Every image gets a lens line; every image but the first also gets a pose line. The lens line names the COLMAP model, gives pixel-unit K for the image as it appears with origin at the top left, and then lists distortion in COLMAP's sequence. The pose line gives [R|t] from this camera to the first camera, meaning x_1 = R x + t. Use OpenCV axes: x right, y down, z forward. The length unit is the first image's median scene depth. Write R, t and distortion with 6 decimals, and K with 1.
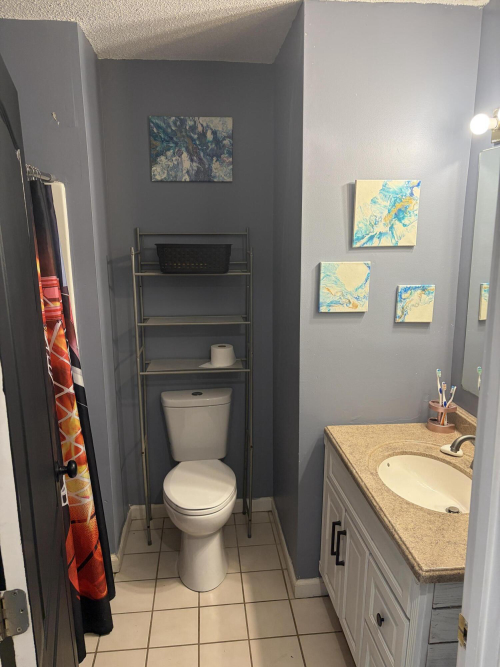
lens RADIAL K [[499.2, 0, 248.3], [0, 499.2, 343.7], [0, 0, 1]] dist [0.044898, -0.045669]
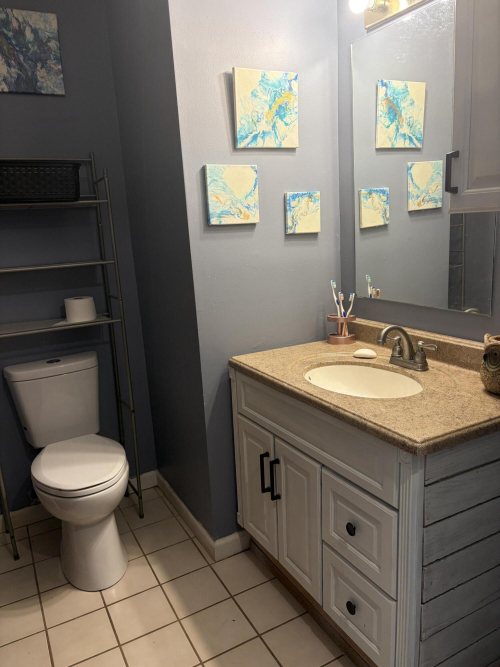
lens RADIAL K [[499.2, 0, 248.3], [0, 499.2, 343.7], [0, 0, 1]] dist [0.044898, -0.045669]
pose [[0.922213, -0.133664, 0.362847, -0.139145], [0.135231, 0.990587, 0.021204, 0.131587], [-0.362265, 0.029513, 0.931608, 0.167140]]
